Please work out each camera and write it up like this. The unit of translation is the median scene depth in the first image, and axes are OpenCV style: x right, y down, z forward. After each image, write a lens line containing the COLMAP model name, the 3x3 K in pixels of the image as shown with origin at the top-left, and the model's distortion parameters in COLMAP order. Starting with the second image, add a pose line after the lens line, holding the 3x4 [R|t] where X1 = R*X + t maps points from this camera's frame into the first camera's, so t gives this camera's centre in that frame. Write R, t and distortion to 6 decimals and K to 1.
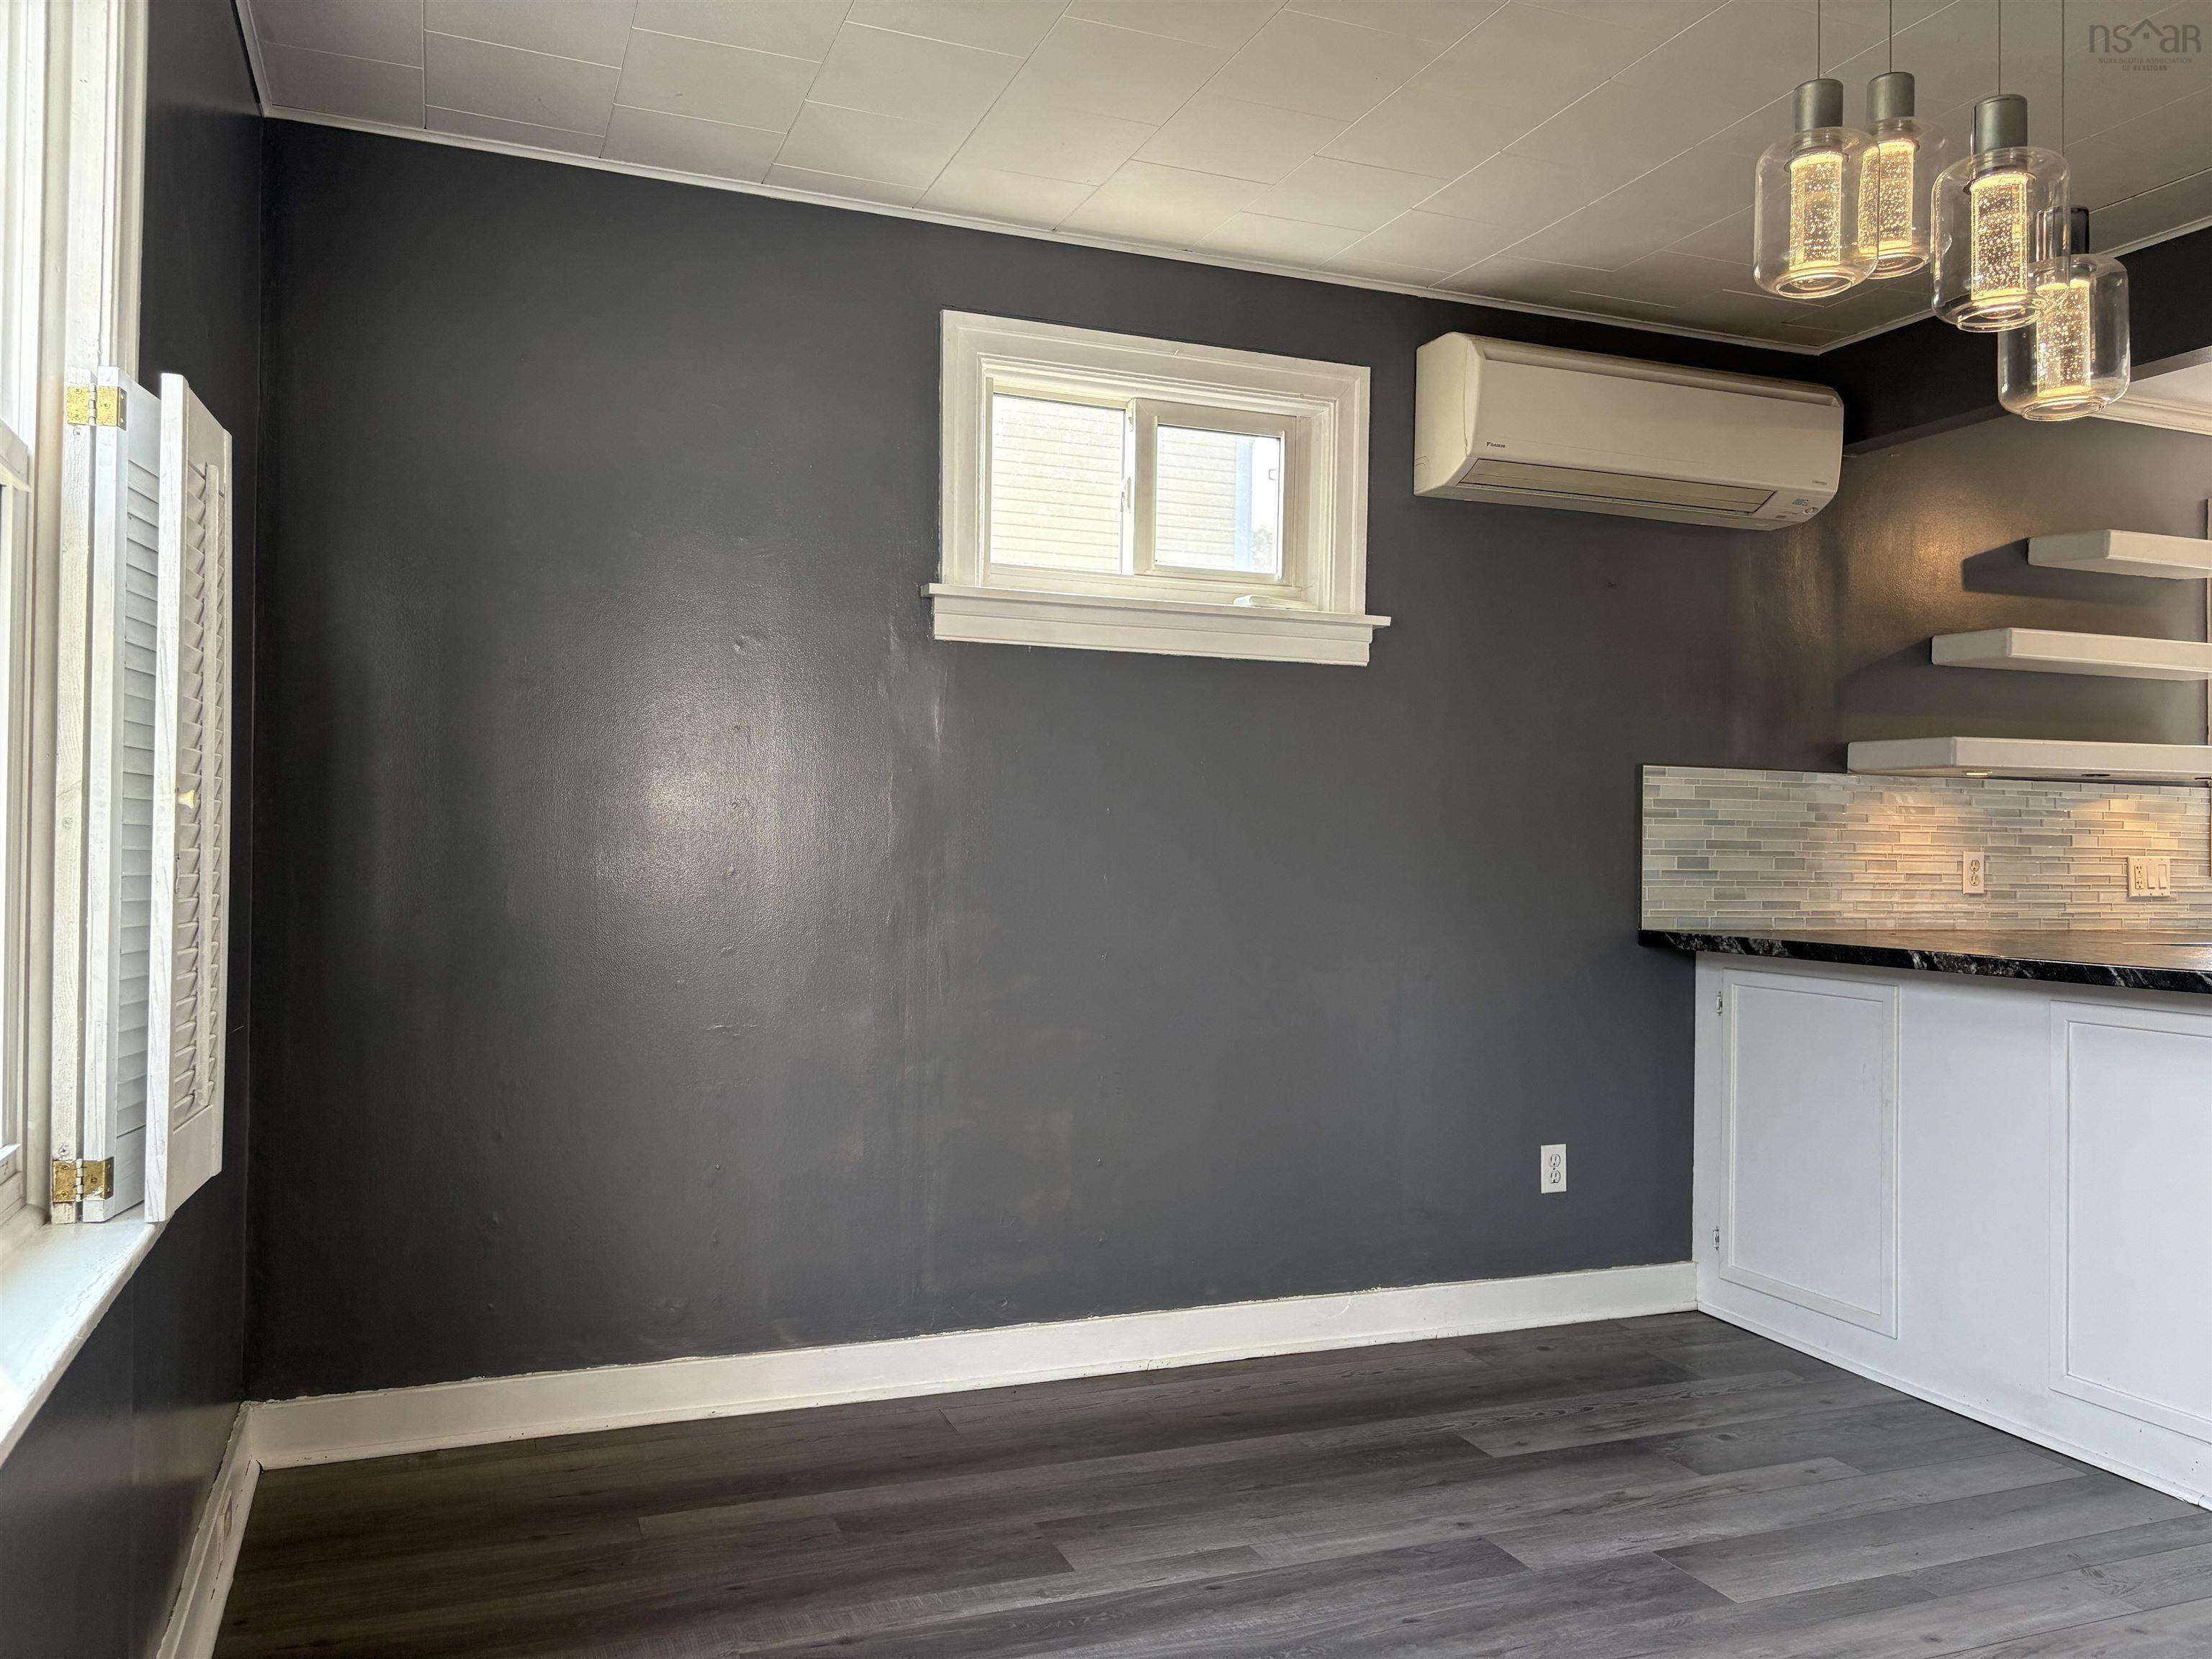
lens RADIAL K [[1678.5, 0, 1104.4], [0, 1678.5, 830.8], [0, 0, 1]] dist [0.051090, -0.016644]
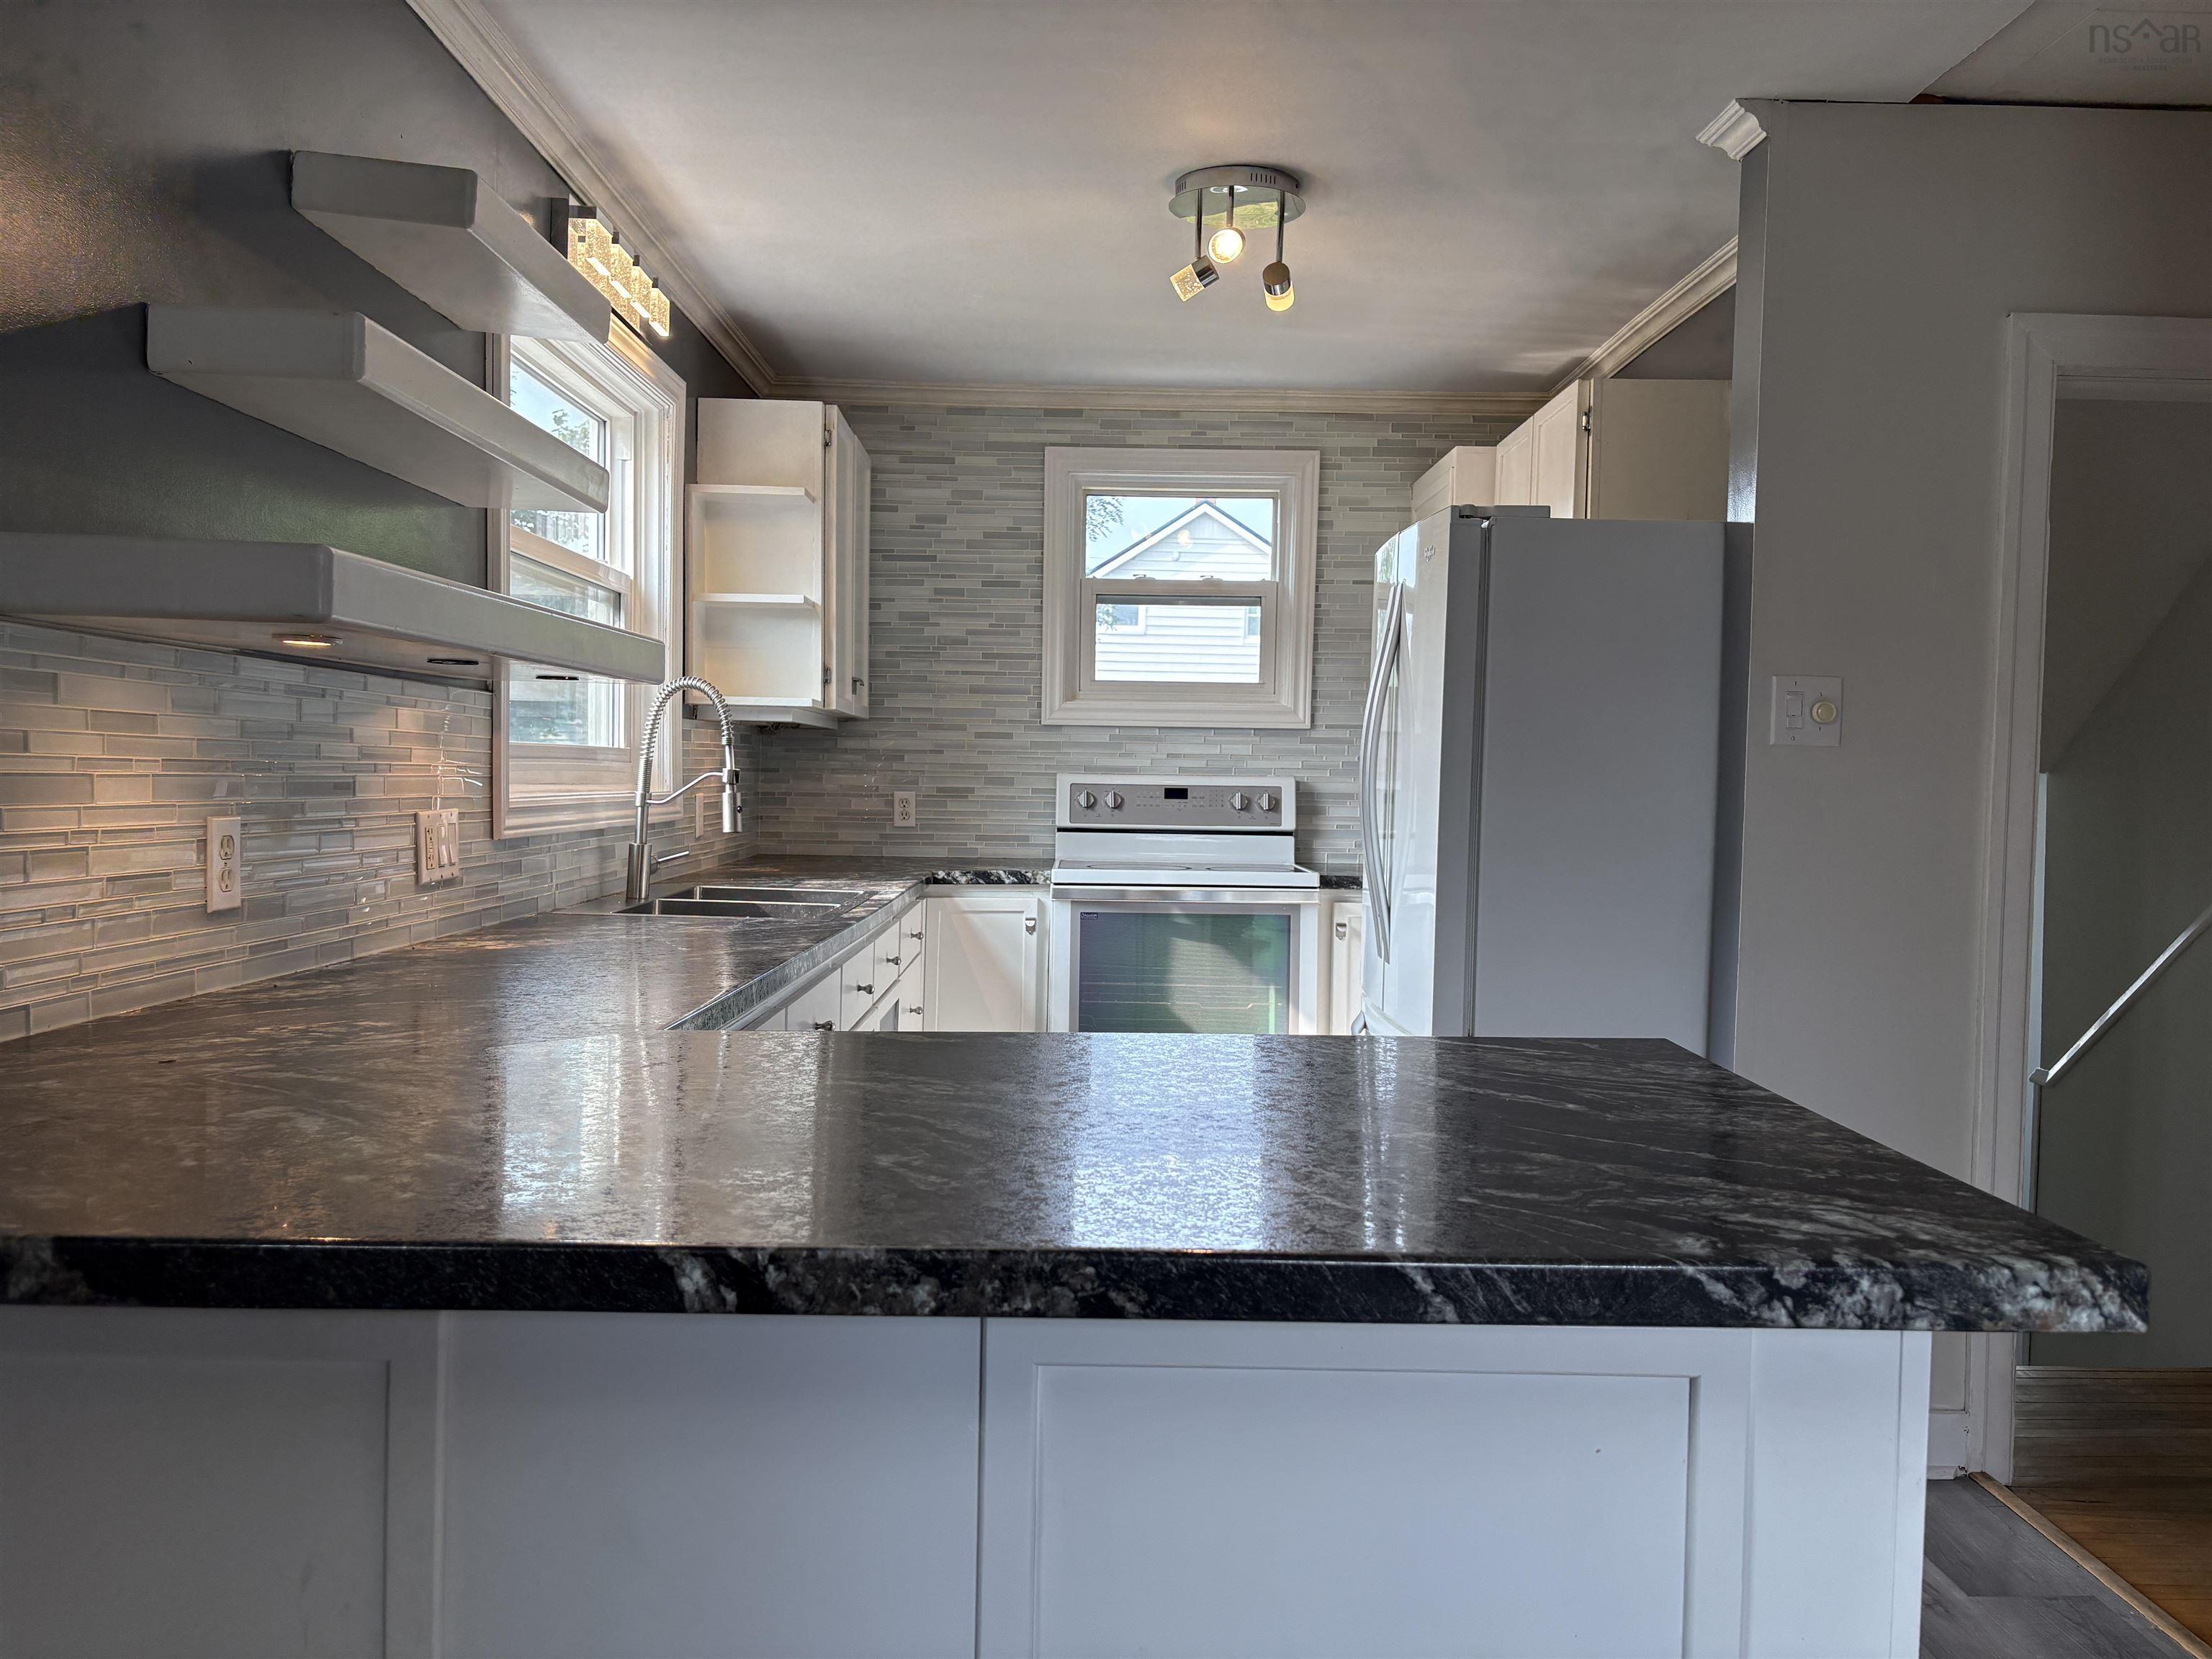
lens RADIAL K [[1678.5, 0, 1106.0], [0, 1678.5, 832.7], [0, 0, 1]] dist [0.051090, -0.016644]
pose [[0.367748, -0.035700, 0.929240, 0.178627], [-0.025756, 0.998488, 0.048554, -0.011223], [-0.929569, -0.041789, 0.366273, 0.618589]]
